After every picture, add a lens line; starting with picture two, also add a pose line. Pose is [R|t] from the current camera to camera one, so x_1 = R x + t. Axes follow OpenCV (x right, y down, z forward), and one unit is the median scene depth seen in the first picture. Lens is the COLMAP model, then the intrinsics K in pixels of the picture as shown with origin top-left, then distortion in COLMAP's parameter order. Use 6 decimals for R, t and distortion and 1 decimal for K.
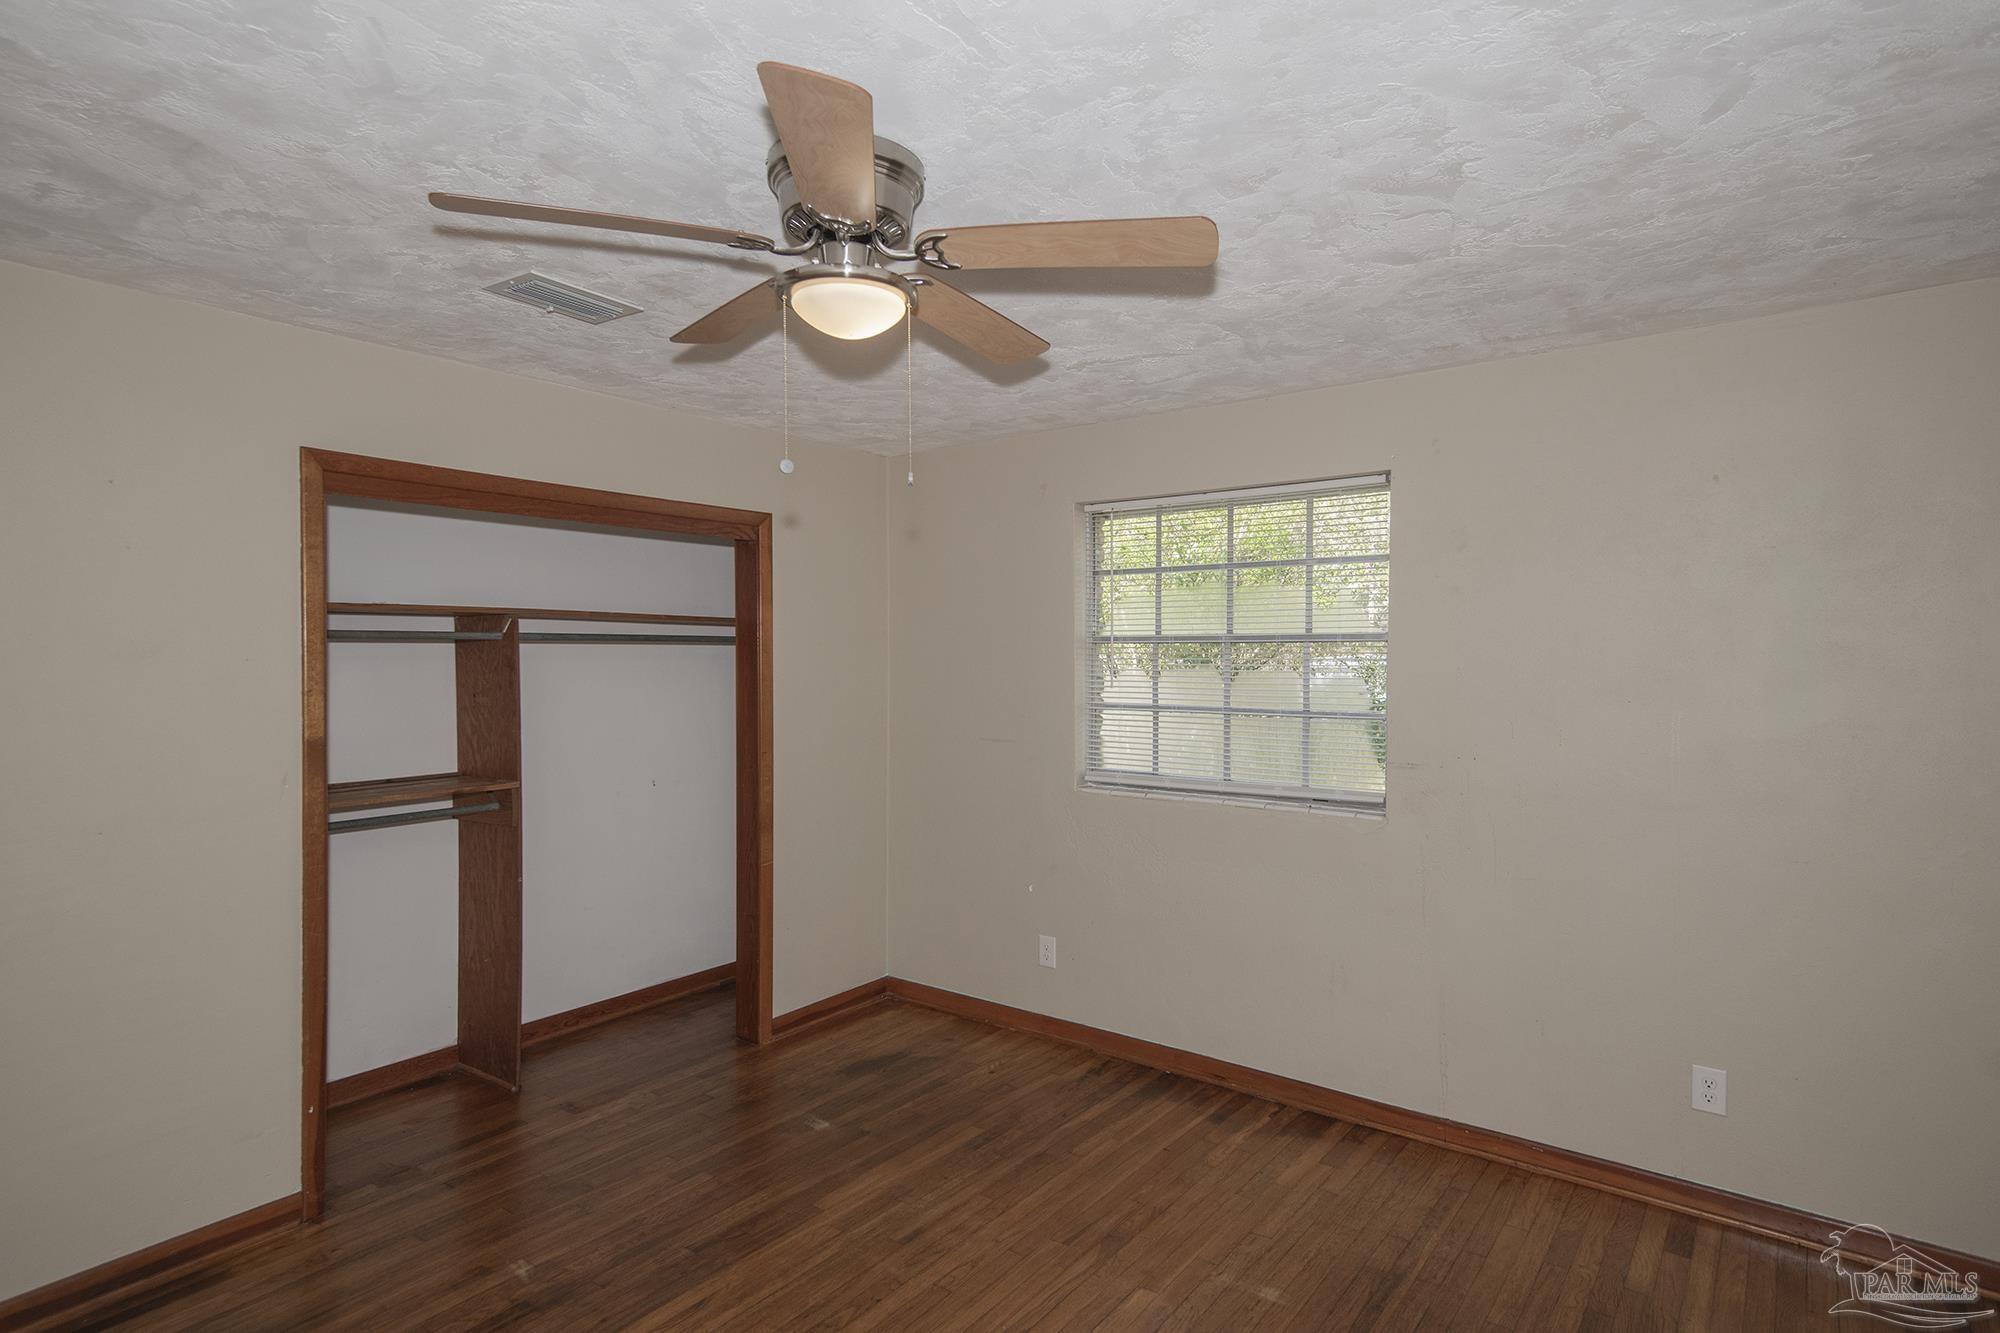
lens RADIAL K [[1042.0, 0, 1001.6], [0, 1042.0, 691.2], [0, 0, 1]] dist [0.061132, -0.000493]
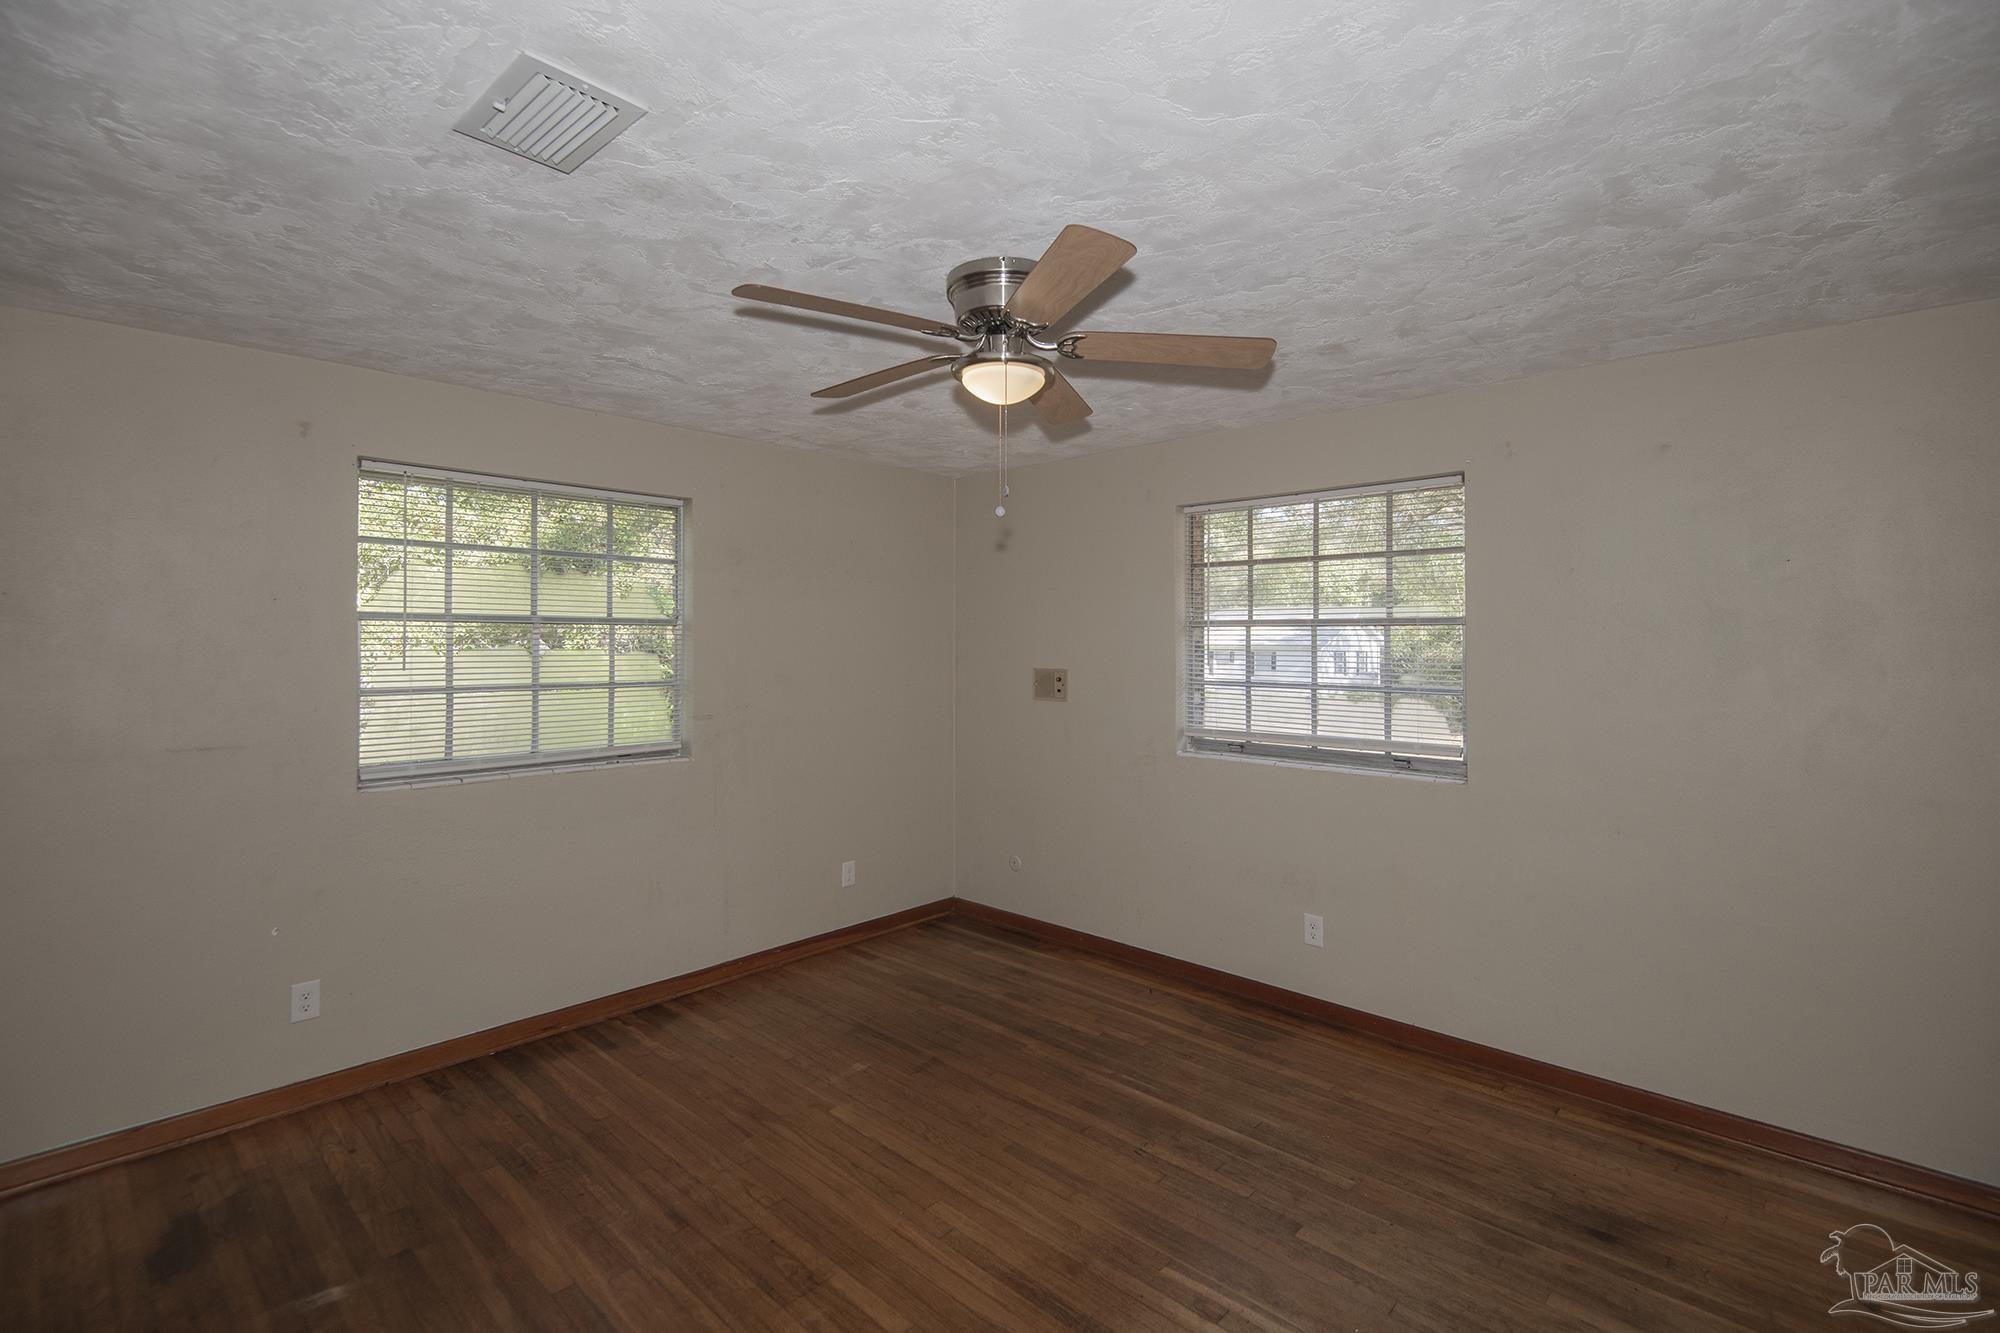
lens RADIAL K [[949.6, 0, 1000.0], [0, 949.6, 666.5], [0, 0, 1]] dist [-0.000451, -0.000903]
pose [[0.110273, -0.043491, 0.992949, -0.733556], [0.018440, 0.998960, 0.041706, -0.035464], [-0.993730, 0.013711, 0.110960, 0.460951]]
